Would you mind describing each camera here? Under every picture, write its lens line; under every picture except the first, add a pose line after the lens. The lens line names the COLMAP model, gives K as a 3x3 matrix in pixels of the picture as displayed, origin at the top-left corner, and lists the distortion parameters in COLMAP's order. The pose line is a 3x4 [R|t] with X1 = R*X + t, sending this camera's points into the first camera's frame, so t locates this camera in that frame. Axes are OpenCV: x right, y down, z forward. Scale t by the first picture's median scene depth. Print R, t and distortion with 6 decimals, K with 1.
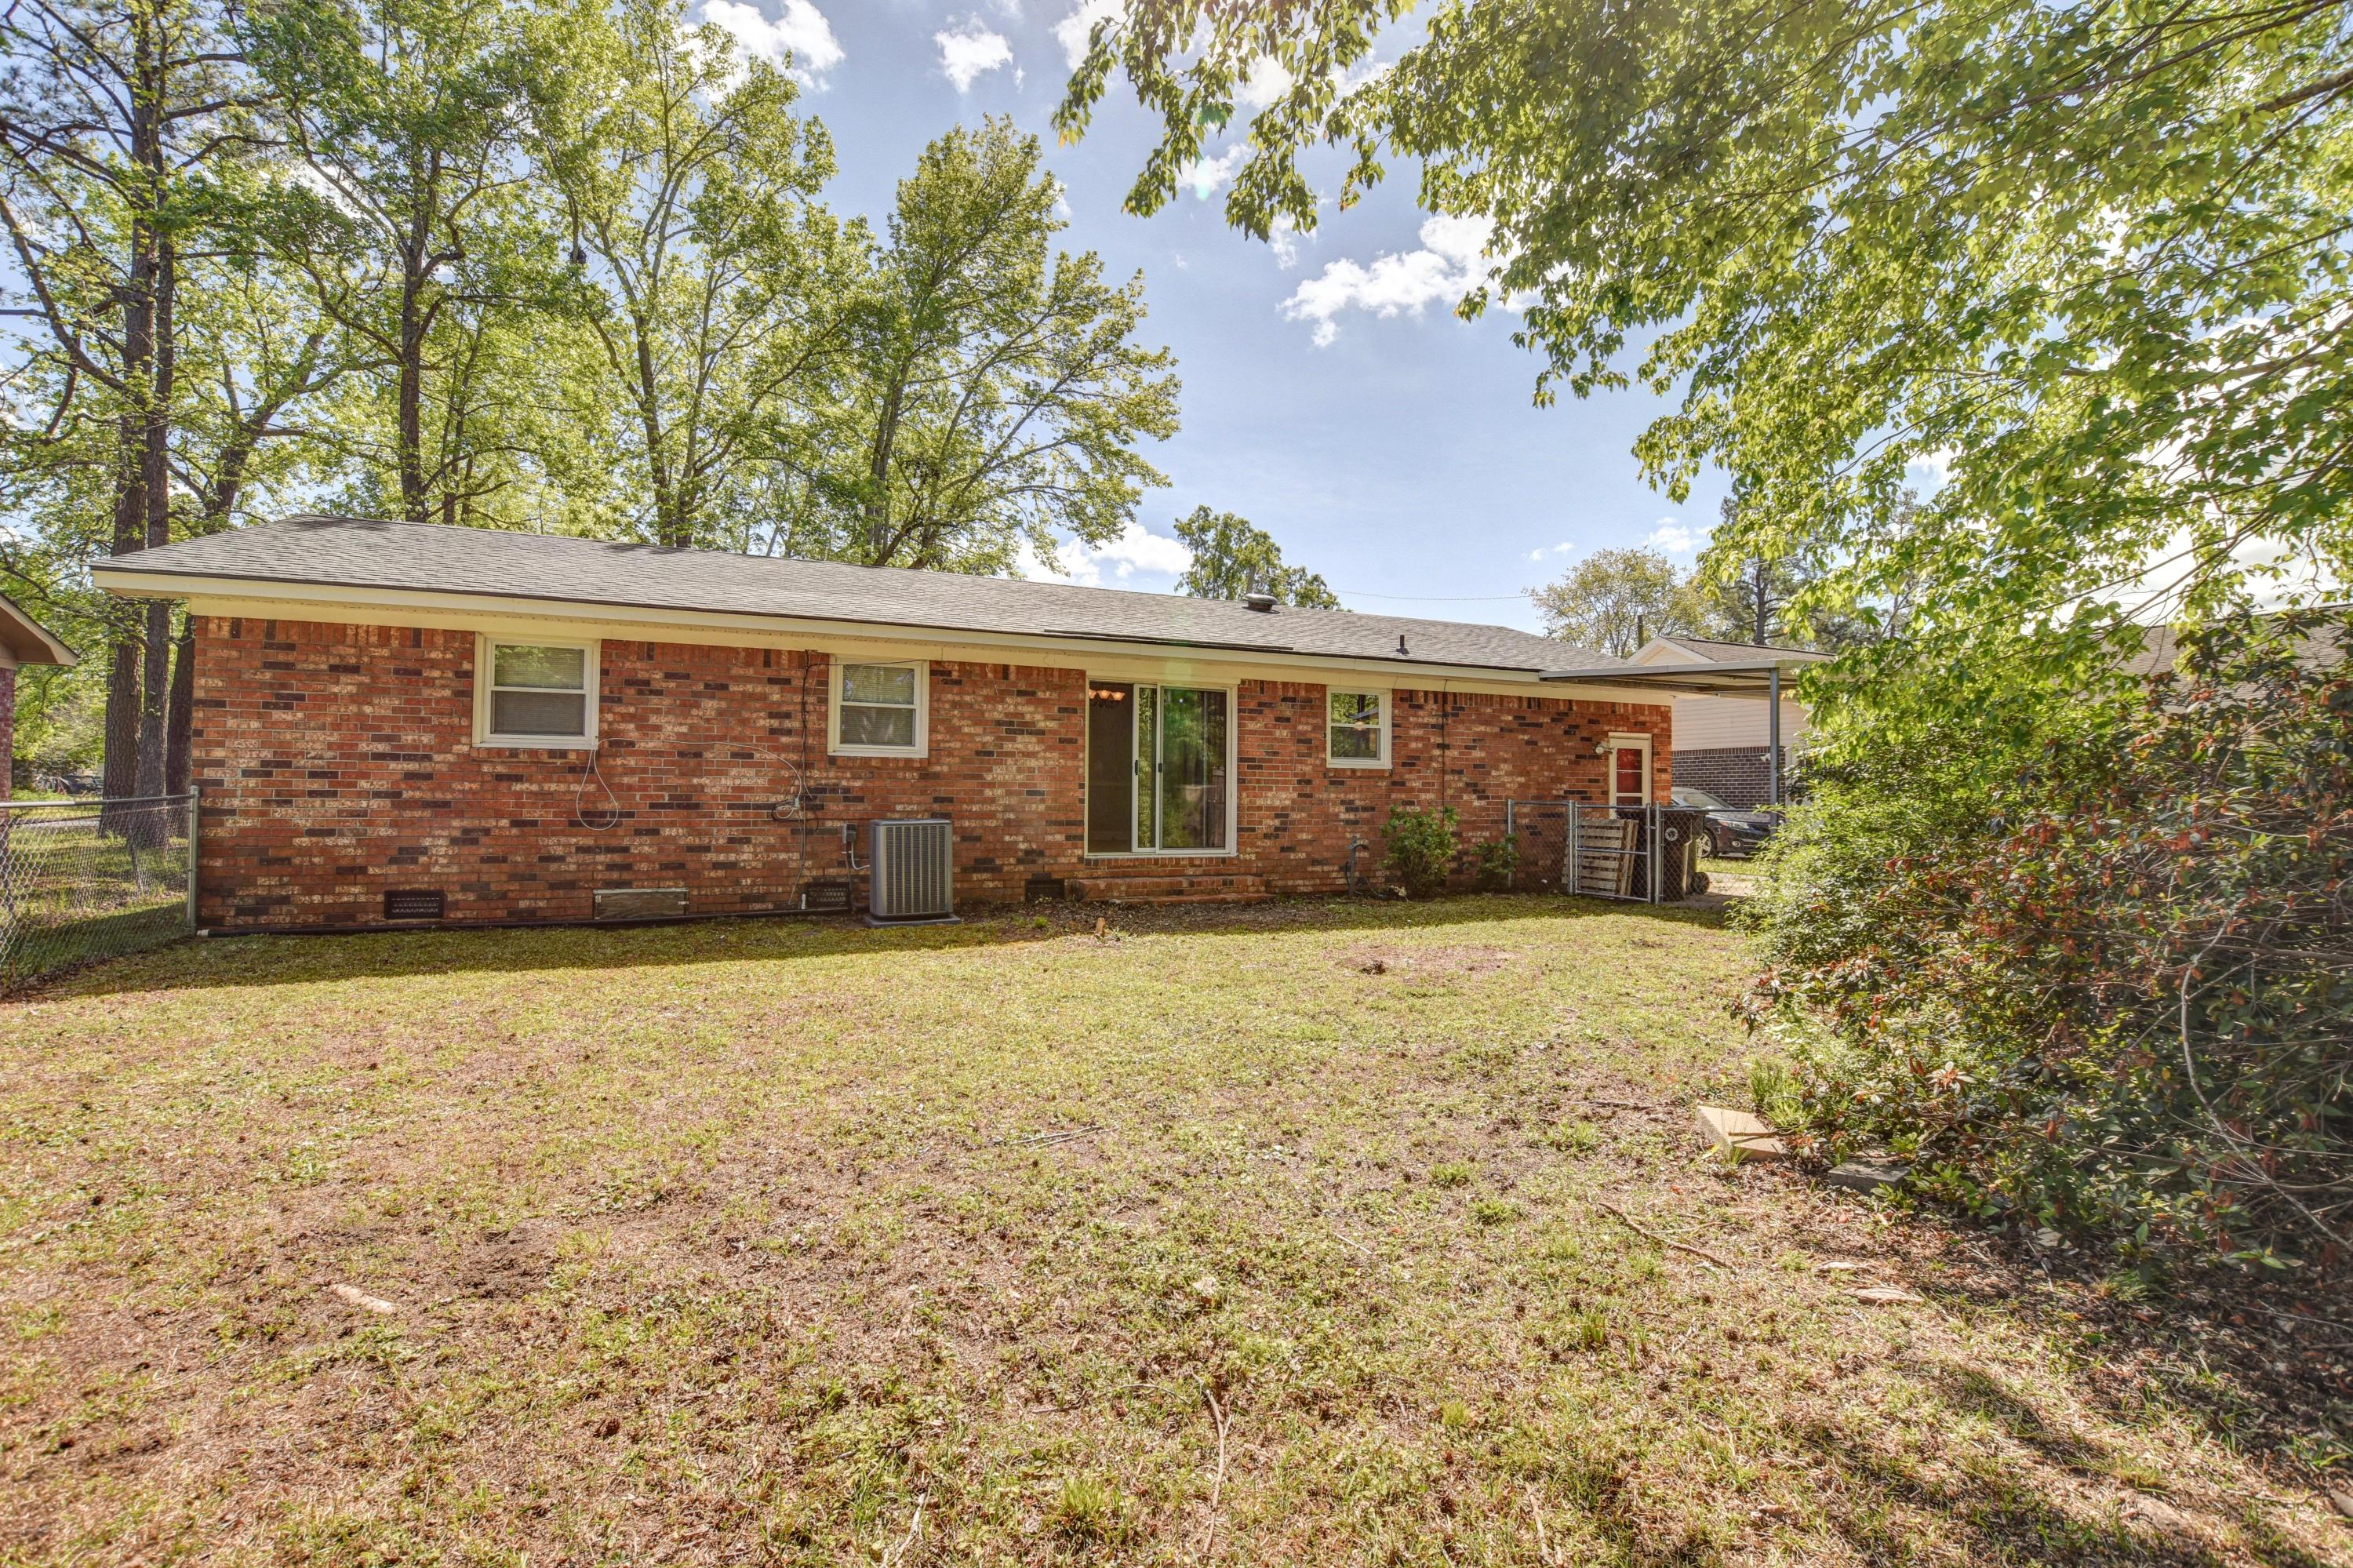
lens RADIAL K [[1037.2, 0, 1171.5], [0, 1037.2, 792.3], [0, 0, 1]] dist [-0.028898, 0.002400]
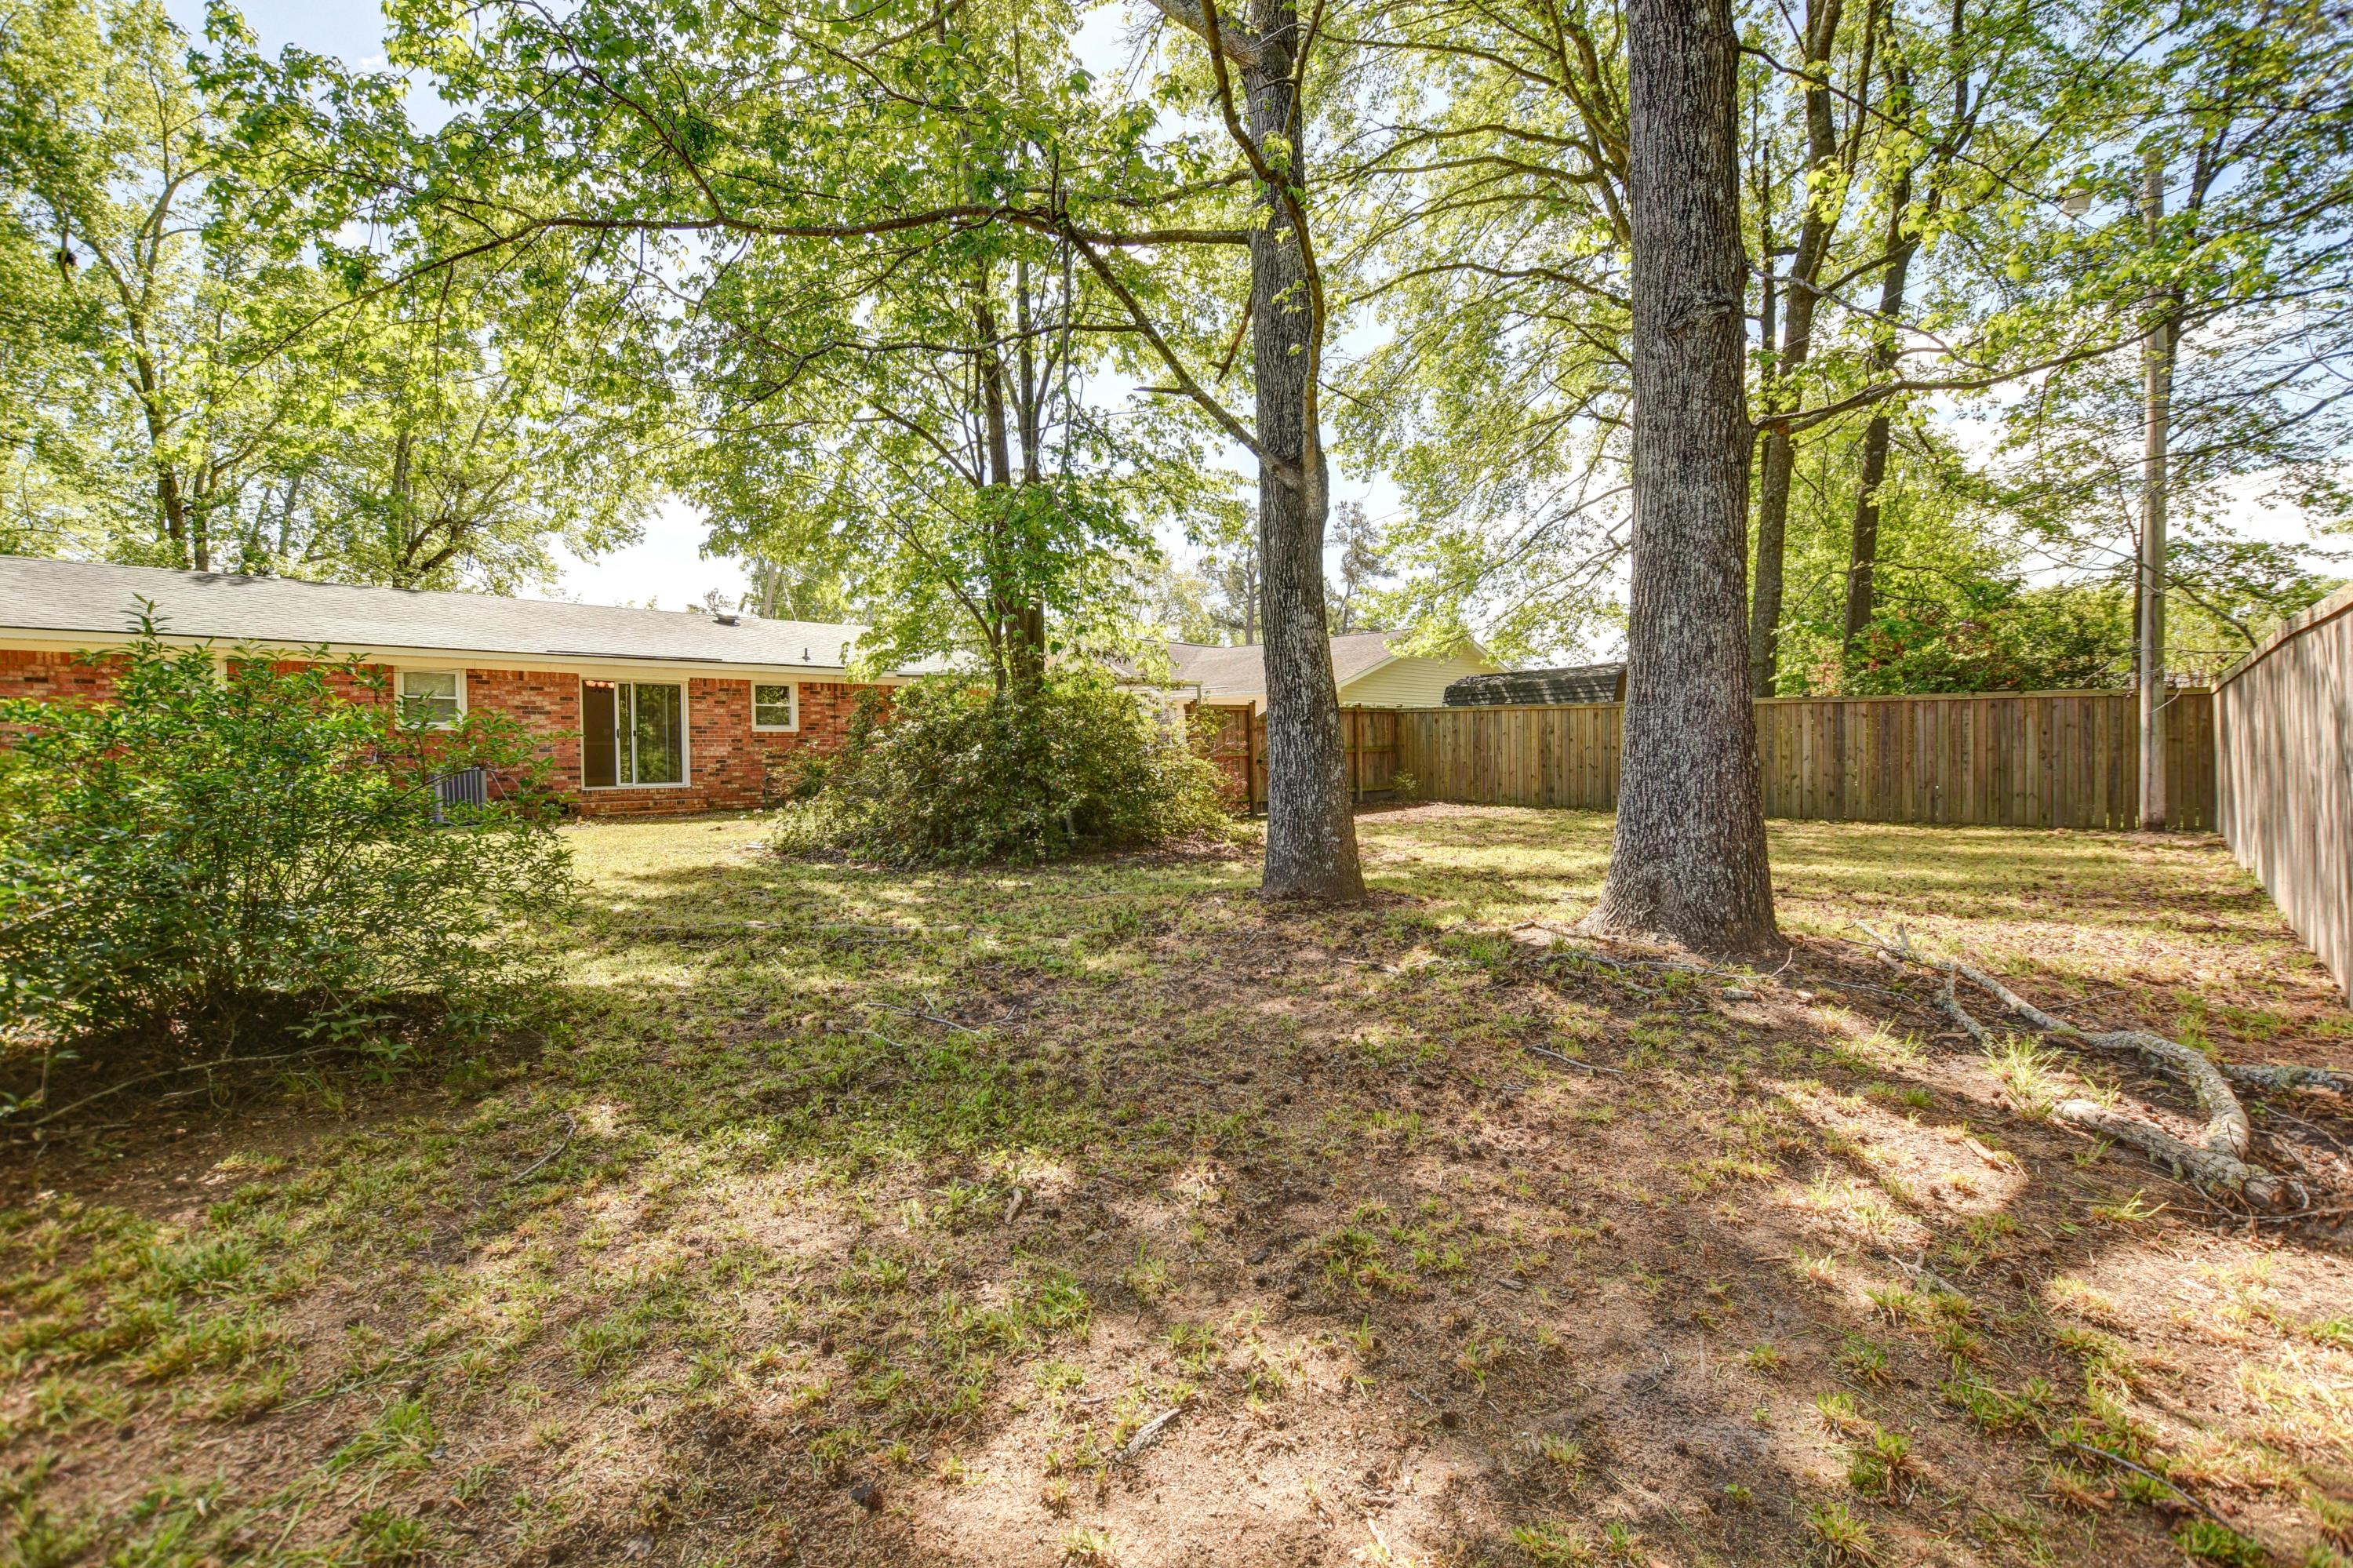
lens RADIAL K [[1037.2, 0, 1187.7], [0, 1037.2, 769.0], [0, 0, 1]] dist [-0.028898, 0.002400]
pose [[0.925290, -0.024153, 0.378490, 0.177725], [0.014173, 0.999475, 0.029131, -0.002690], [-0.378995, -0.021591, 0.925147, -0.804785]]
